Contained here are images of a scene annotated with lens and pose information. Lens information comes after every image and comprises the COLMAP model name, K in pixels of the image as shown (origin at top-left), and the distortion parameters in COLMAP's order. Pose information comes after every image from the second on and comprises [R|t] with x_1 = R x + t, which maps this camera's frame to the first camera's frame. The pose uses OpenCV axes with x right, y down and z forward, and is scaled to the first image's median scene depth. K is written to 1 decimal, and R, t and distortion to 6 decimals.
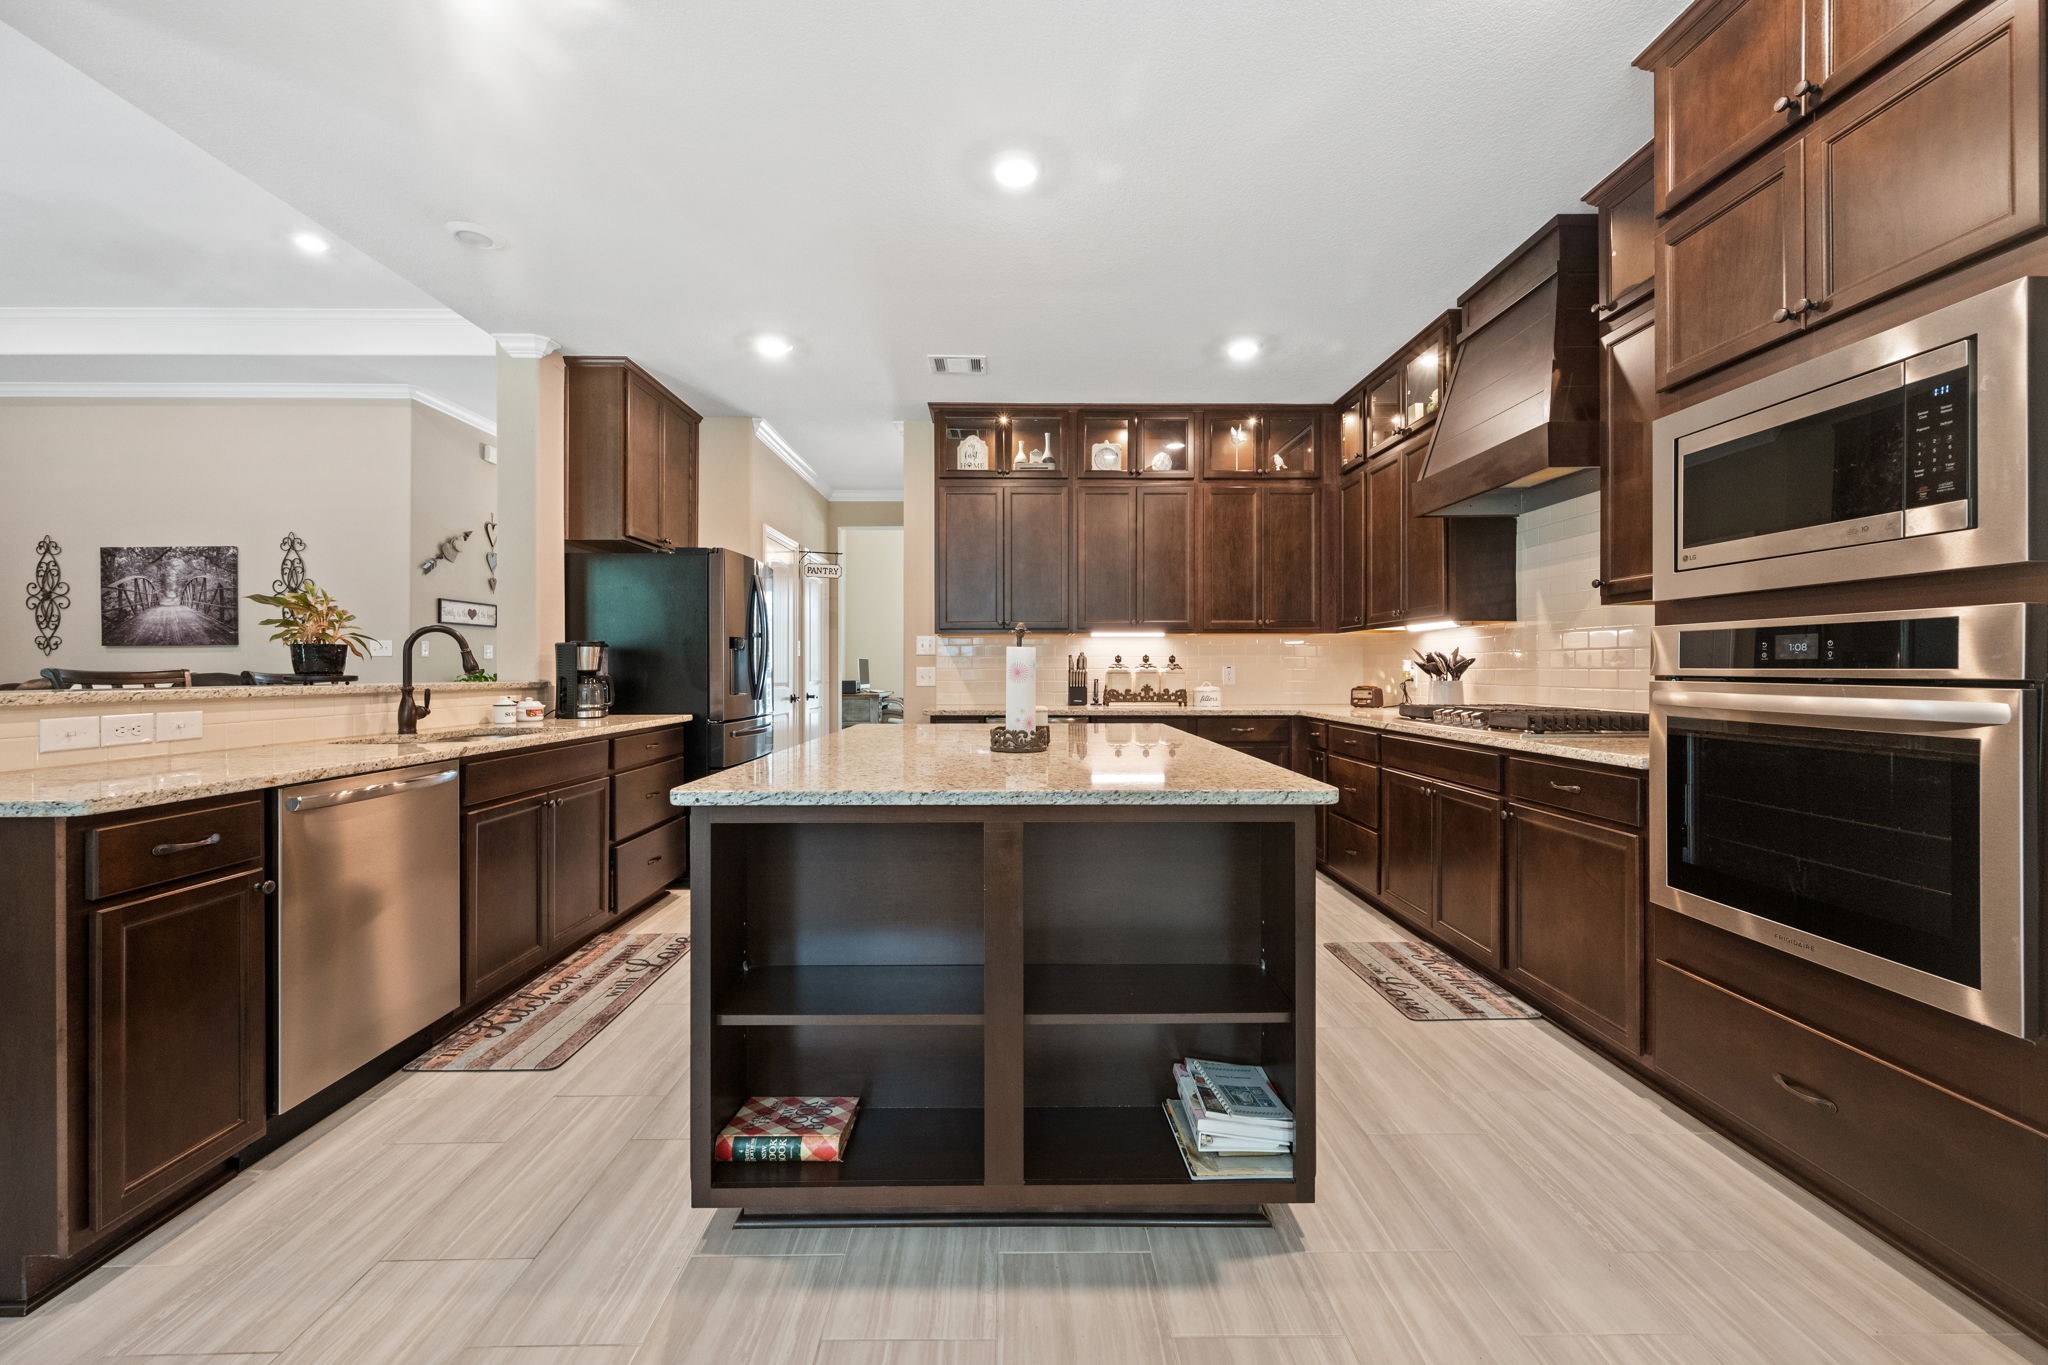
lens RADIAL K [[799.2, 0, 1020.9], [0, 799.2, 674.1], [0, 0, 1]] dist [-0.001143, 0.000140]
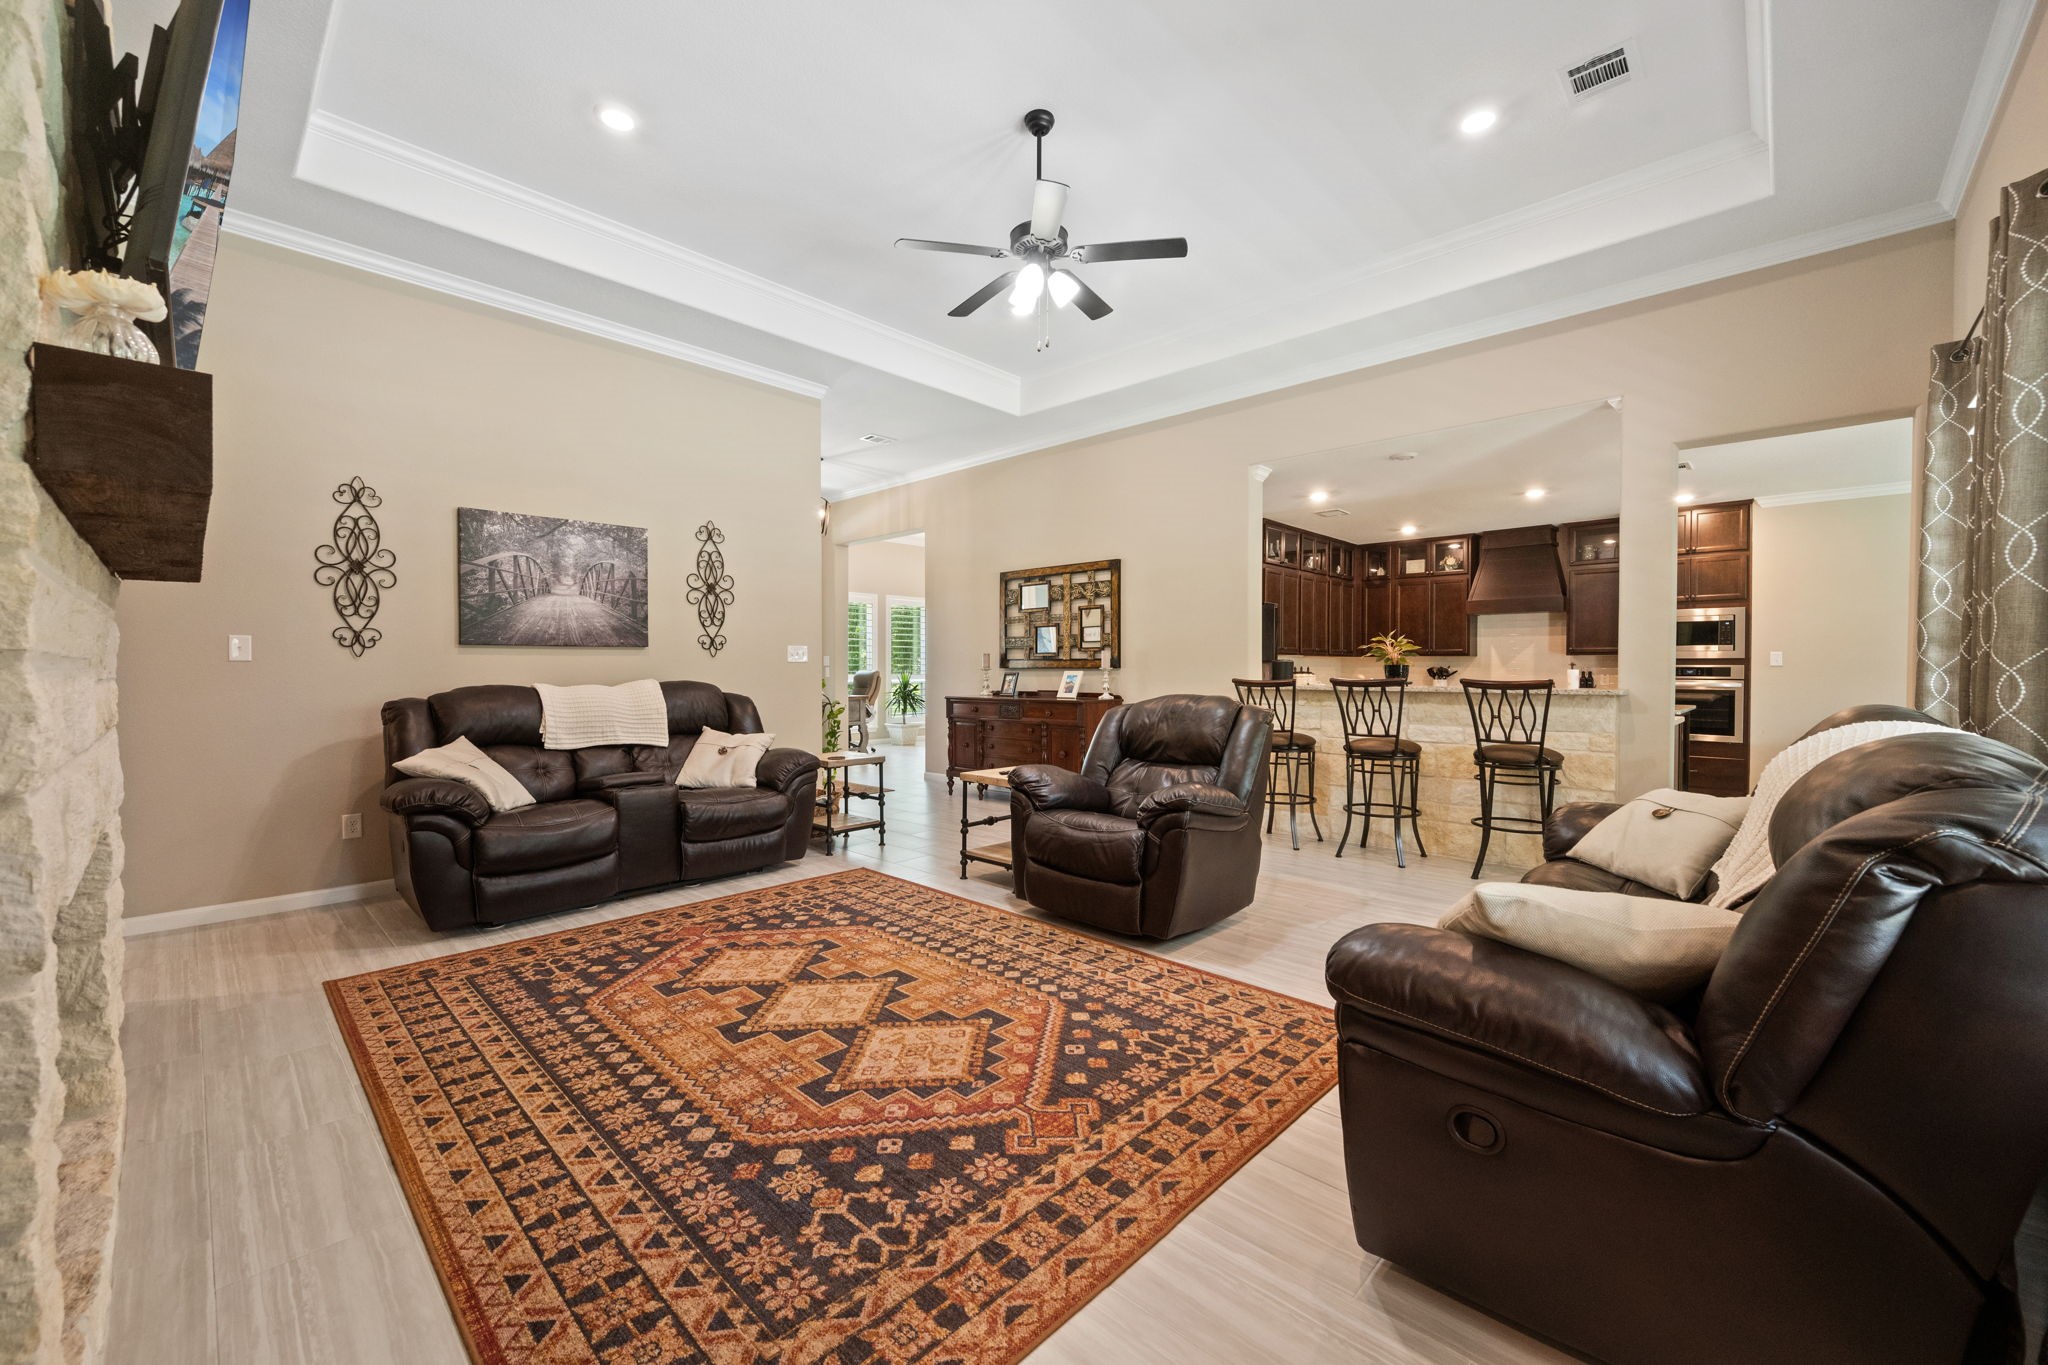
lens RADIAL K [[799.2, 0, 1030.0], [0, 799.2, 676.9], [0, 0, 1]] dist [-0.001143, 0.000140]
pose [[0.691016, -0.004788, 0.722824, -1.314235], [0.006818, 0.999977, 0.000106, -0.003484], [-0.722808, 0.004855, 0.691032, 0.140519]]
